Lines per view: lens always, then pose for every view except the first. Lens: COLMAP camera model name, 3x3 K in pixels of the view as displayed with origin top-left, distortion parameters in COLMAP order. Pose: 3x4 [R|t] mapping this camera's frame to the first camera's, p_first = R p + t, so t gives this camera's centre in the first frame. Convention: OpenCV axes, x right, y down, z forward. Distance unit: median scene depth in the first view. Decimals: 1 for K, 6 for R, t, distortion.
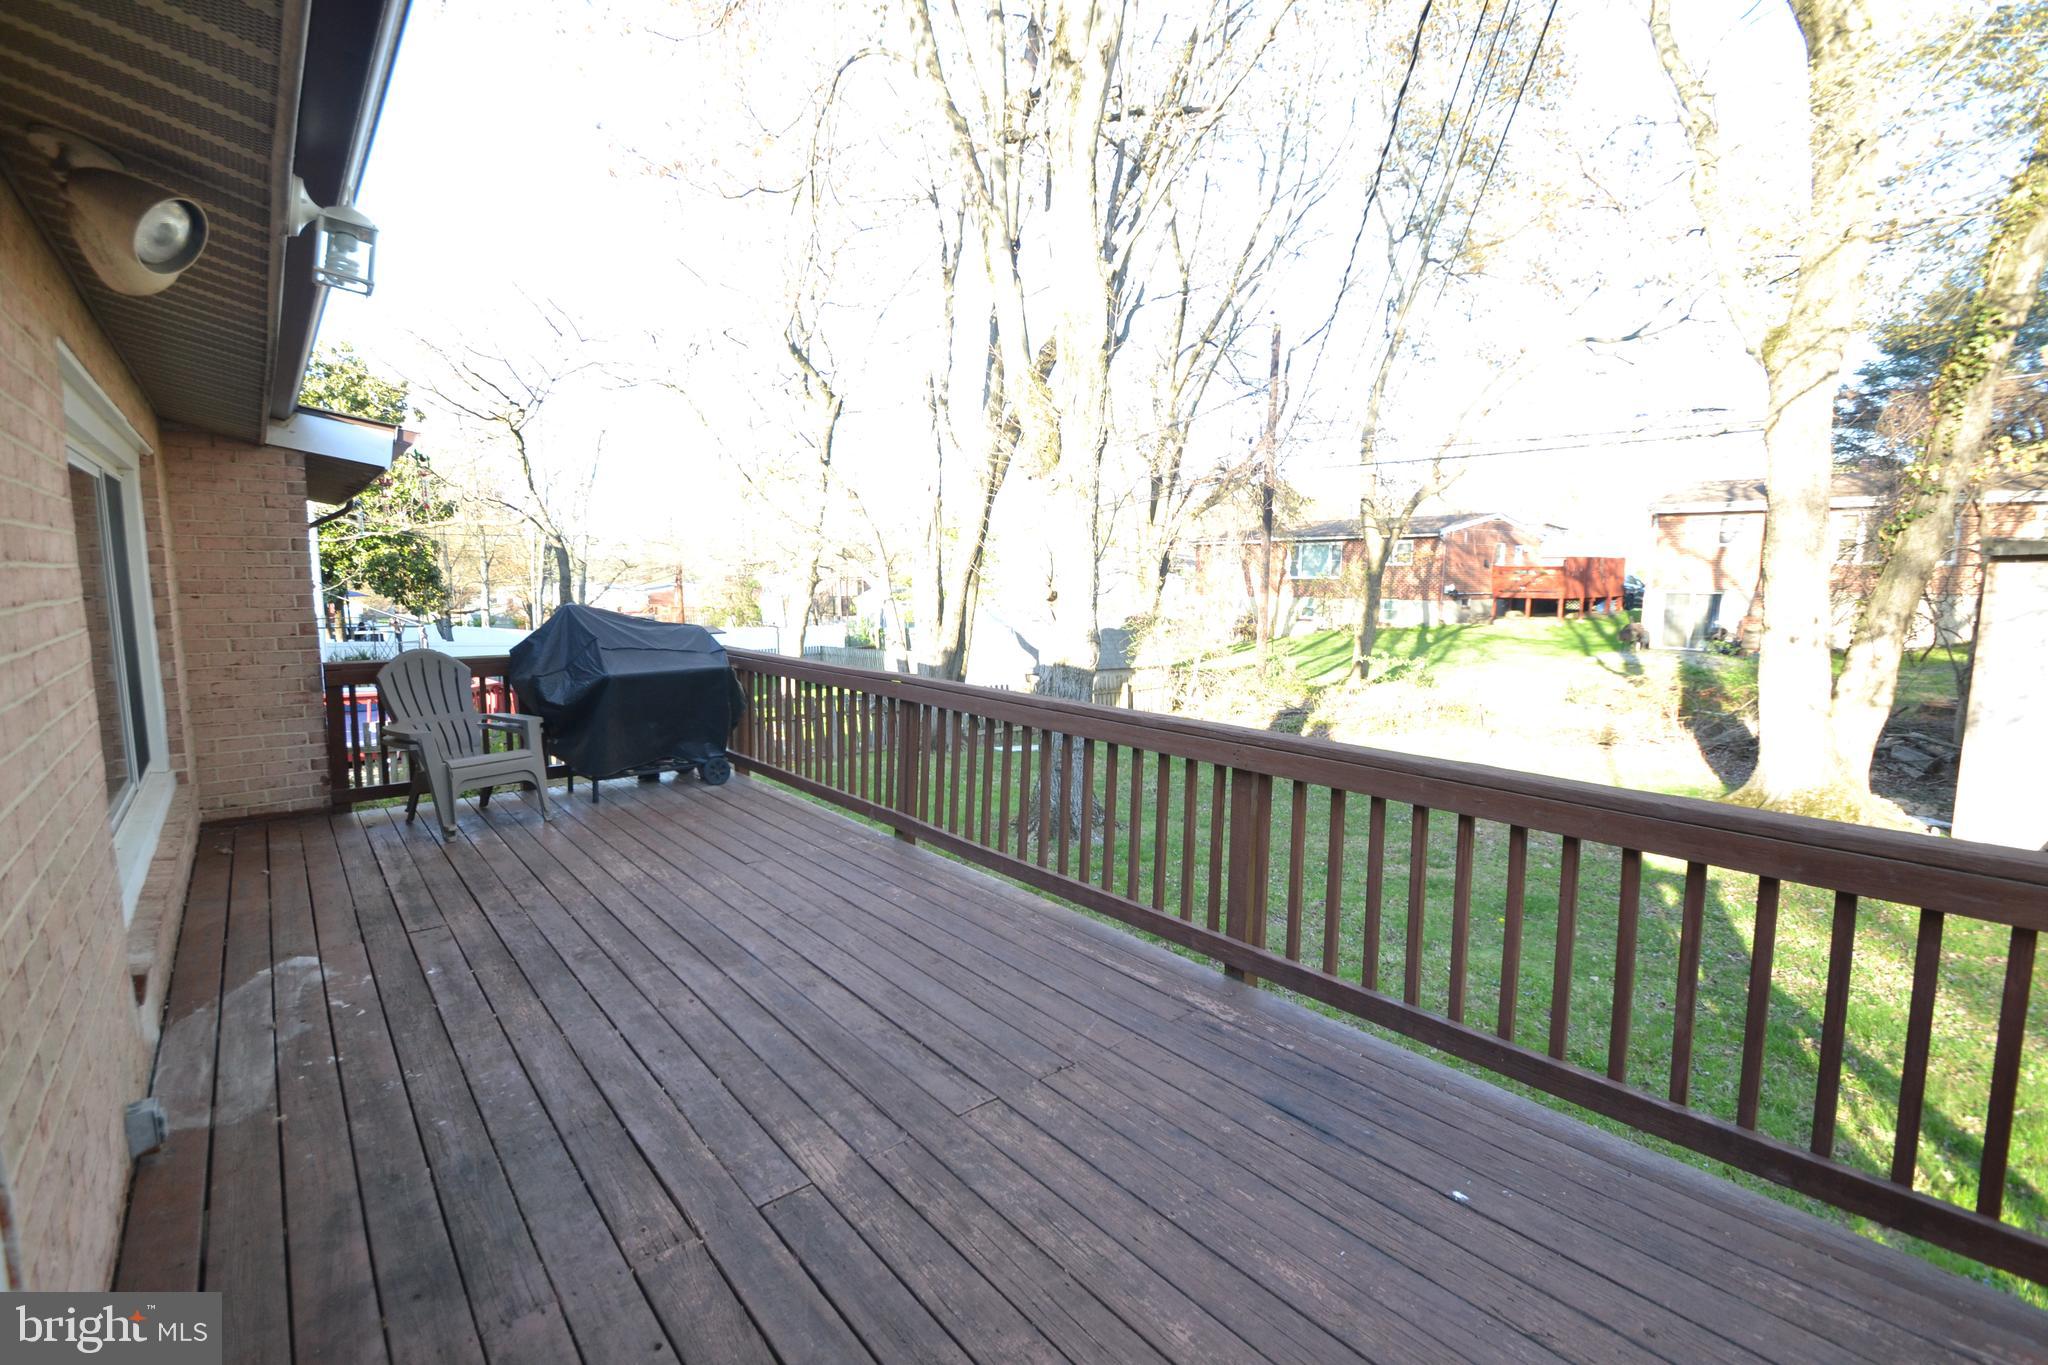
lens RADIAL K [[917.9, 0, 1019.8], [0, 917.9, 679.3], [0, 0, 1]] dist [0.004362, -0.010911]
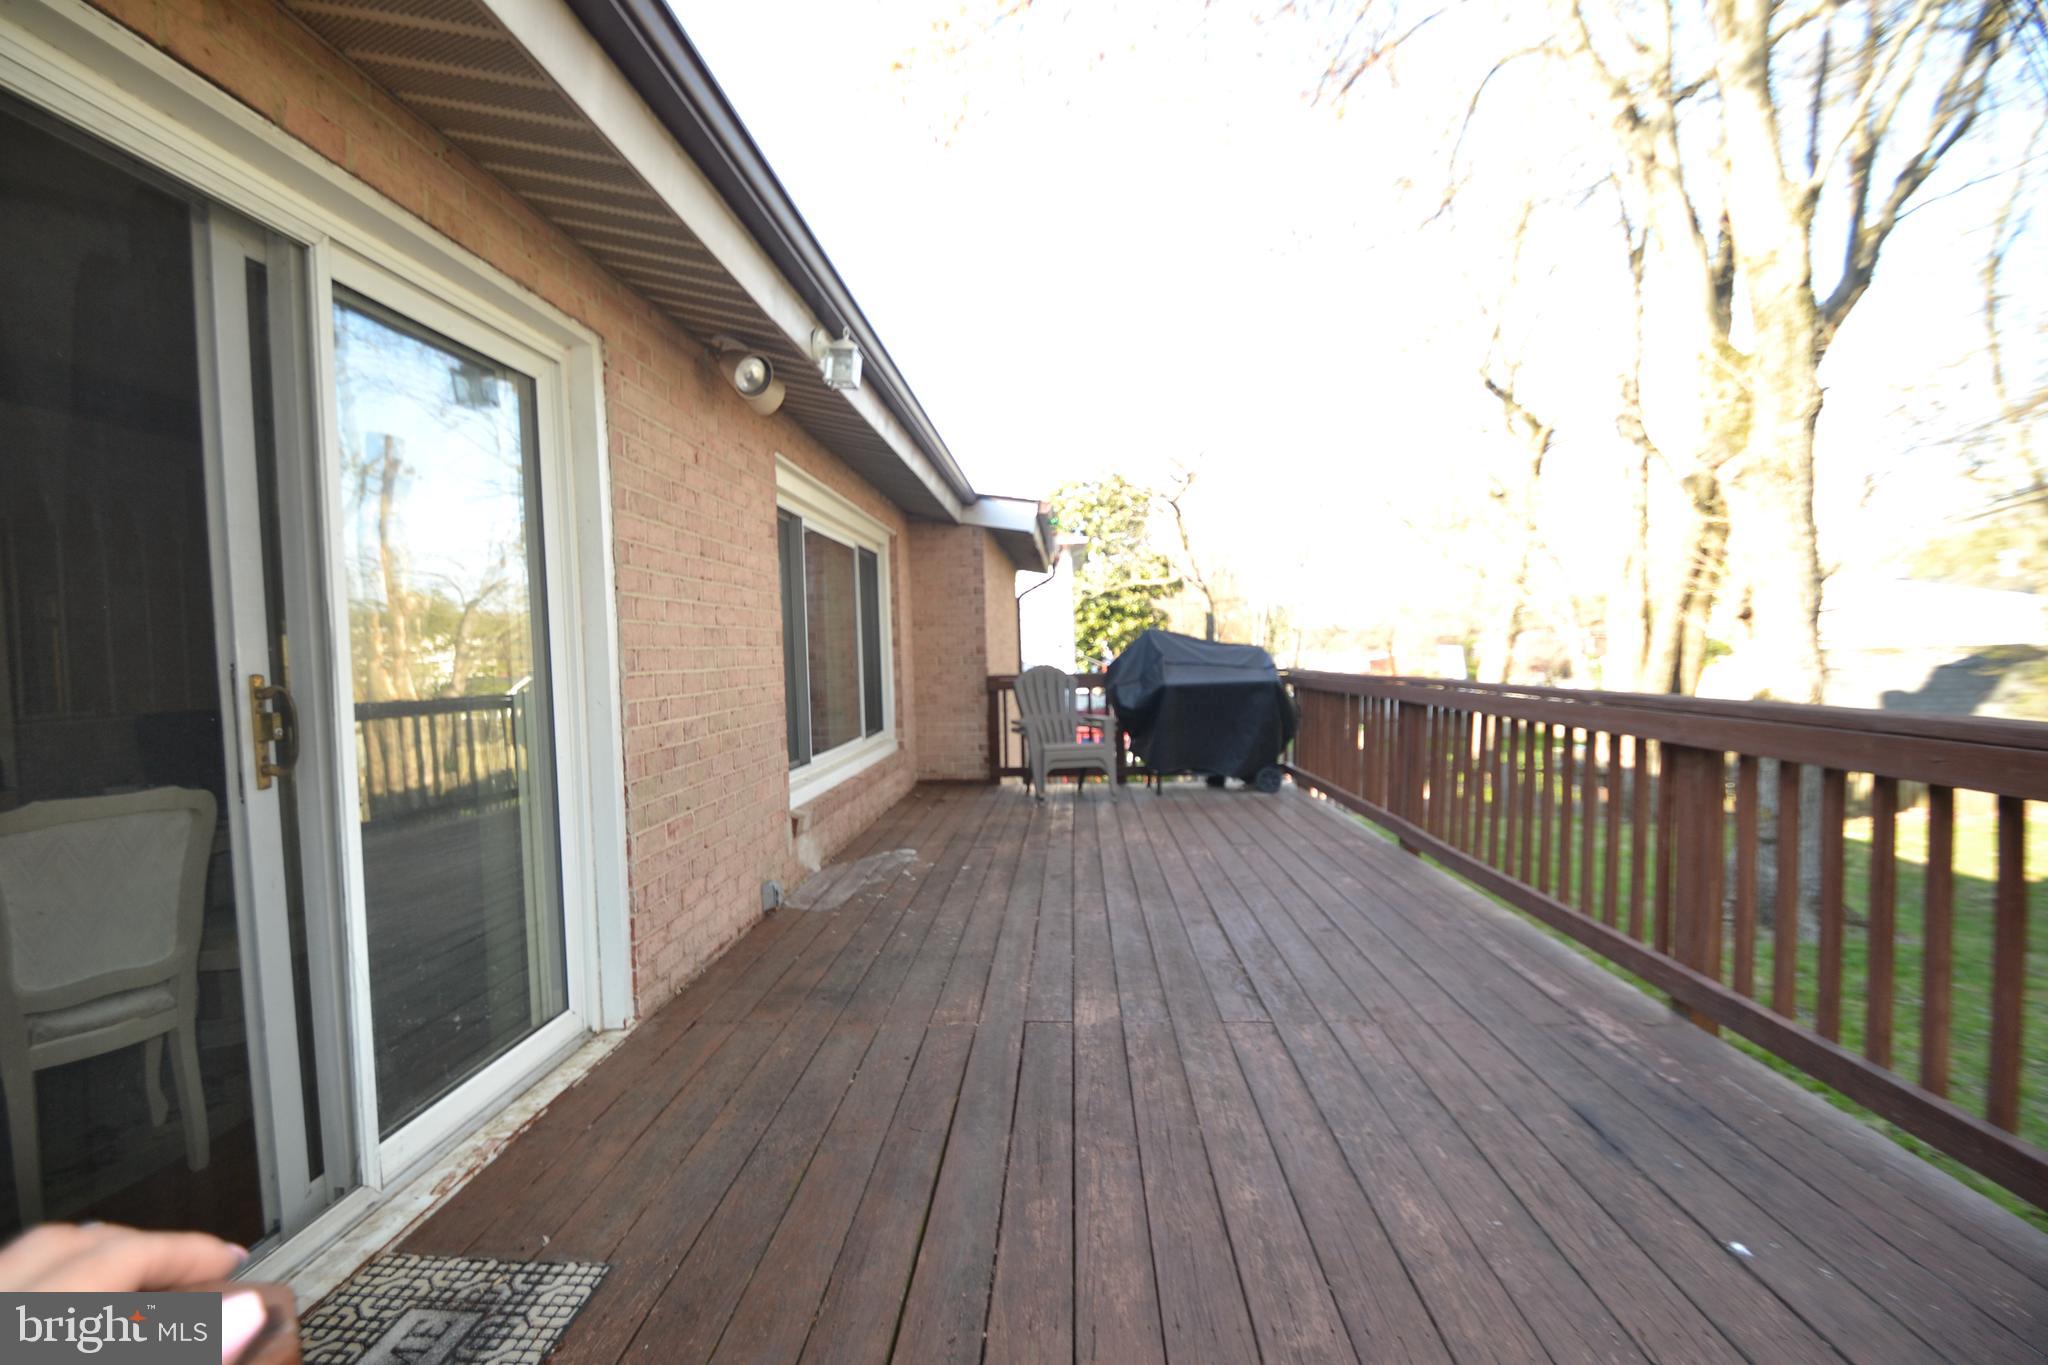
lens RADIAL K [[917.9, 0, 990.5], [0, 917.9, 670.9], [0, 0, 1]] dist [0.004362, -0.010911]
pose [[0.718110, -0.012368, -0.695820, 0.345278], [-0.043418, 0.997098, -0.062532, 0.103212], [0.694574, 0.075116, 0.715489, 0.010010]]
